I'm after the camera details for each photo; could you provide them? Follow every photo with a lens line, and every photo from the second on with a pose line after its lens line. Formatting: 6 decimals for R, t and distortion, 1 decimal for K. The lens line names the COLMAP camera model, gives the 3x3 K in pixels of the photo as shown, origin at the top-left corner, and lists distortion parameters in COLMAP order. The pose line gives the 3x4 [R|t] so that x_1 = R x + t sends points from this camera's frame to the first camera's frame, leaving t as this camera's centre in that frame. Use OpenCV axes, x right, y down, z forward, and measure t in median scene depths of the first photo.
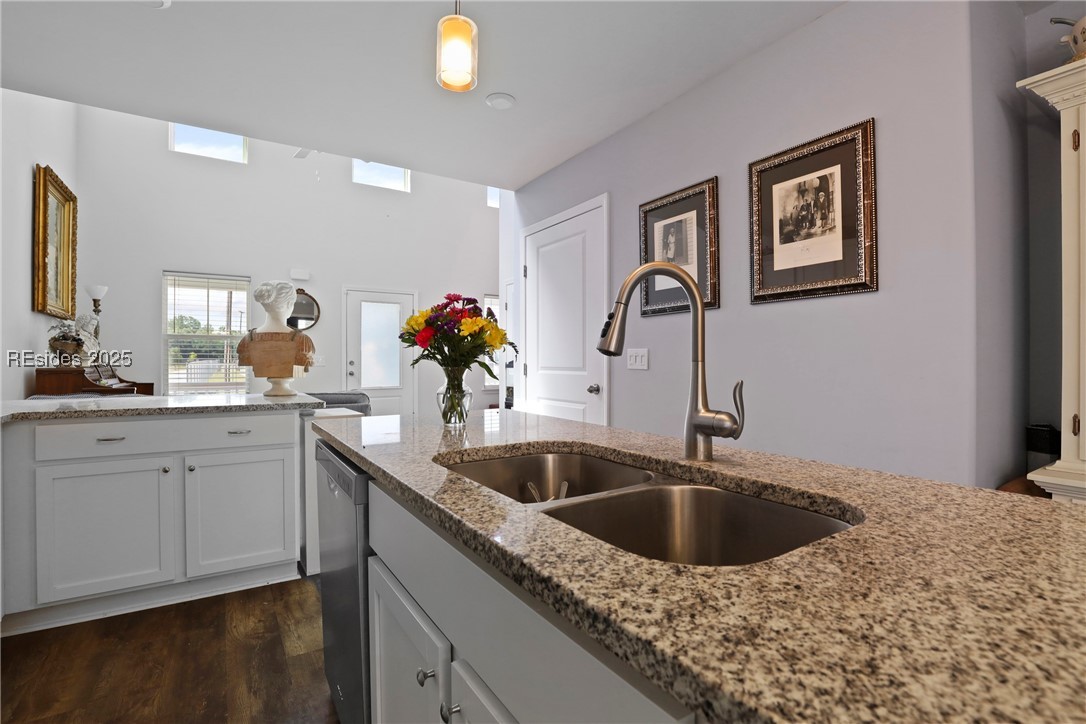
lens RADIAL K [[508.5, 0, 543.8], [0, 508.5, 361.6], [0, 0, 1]] dist [-0.015882, 0.000214]
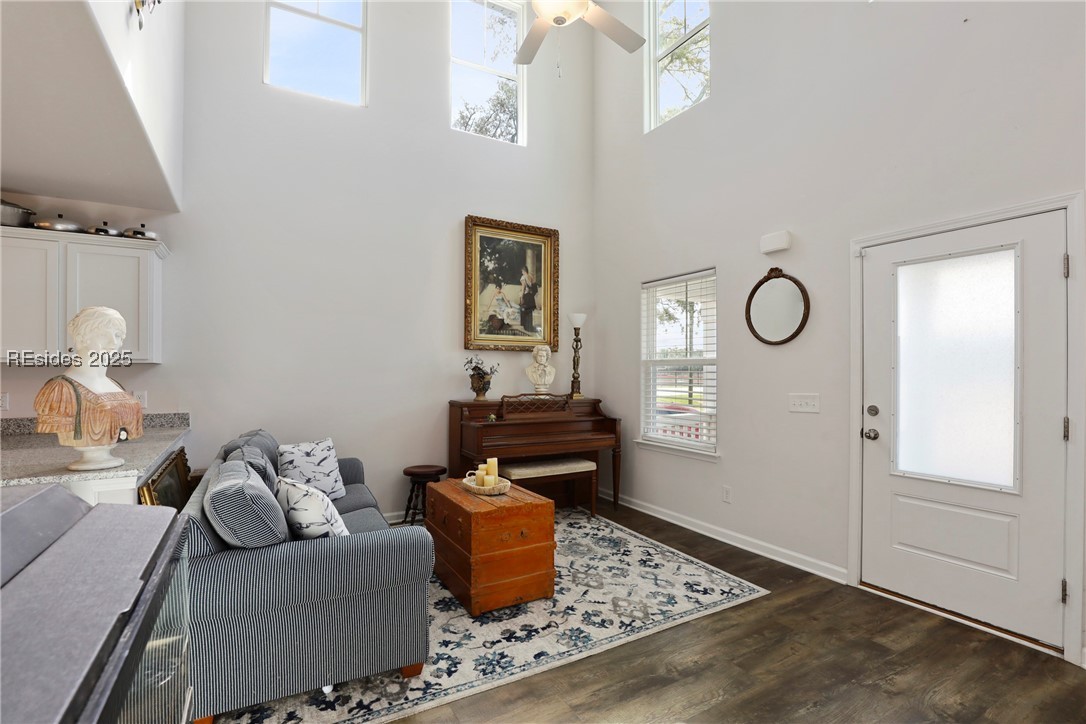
lens RADIAL K [[508.5, 0, 543.3], [0, 508.5, 367.5], [0, 0, 1]] dist [-0.015882, 0.000214]
pose [[-0.047189, 0.005054, -0.998873, 0.074400], [0.008600, 0.999952, 0.004653, -0.041205], [0.998849, -0.008371, -0.047230, 0.772345]]
